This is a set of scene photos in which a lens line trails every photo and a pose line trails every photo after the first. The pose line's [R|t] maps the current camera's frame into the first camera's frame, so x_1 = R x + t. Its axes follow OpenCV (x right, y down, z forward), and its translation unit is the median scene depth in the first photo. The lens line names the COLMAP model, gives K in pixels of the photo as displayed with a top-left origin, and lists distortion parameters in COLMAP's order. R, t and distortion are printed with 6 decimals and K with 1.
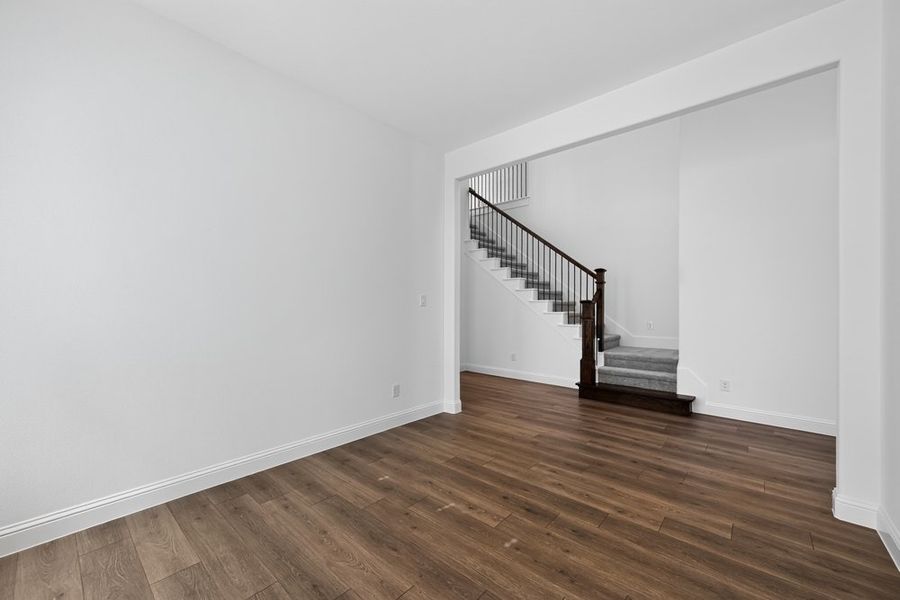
lens RADIAL K [[358.7, 0, 450.0], [0, 358.7, 306.9], [0, 0, 1]] dist [-0.001080, -0.000005]
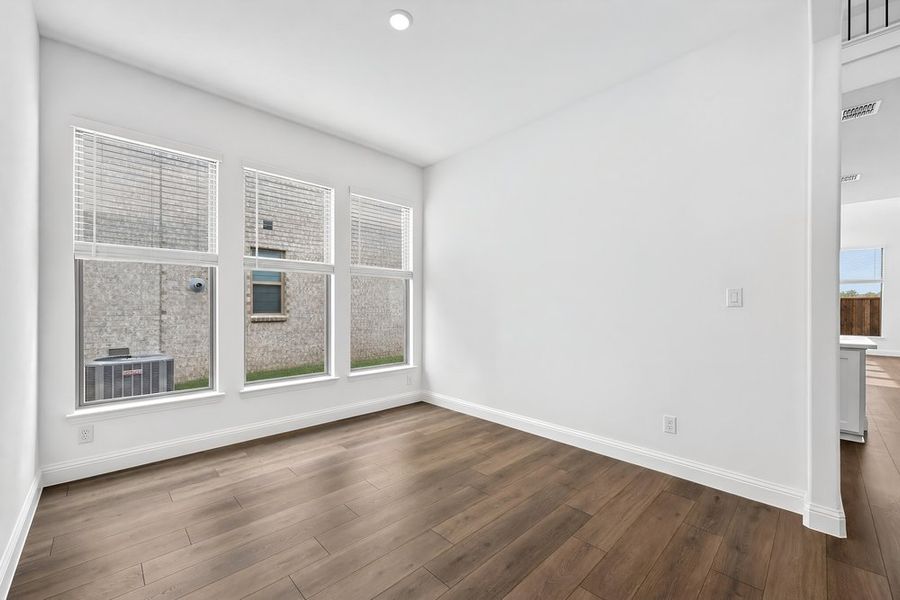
lens RADIAL K [[358.7, 0, 450.0], [0, 358.7, 306.9], [0, 0, 1]] dist [-0.001080, -0.000005]
pose [[-0.076569, 0.000164, -0.997064, 0.824971], [-0.010953, 0.999940, 0.001006, 0.000743], [0.997004, 0.010998, -0.076563, 0.835346]]
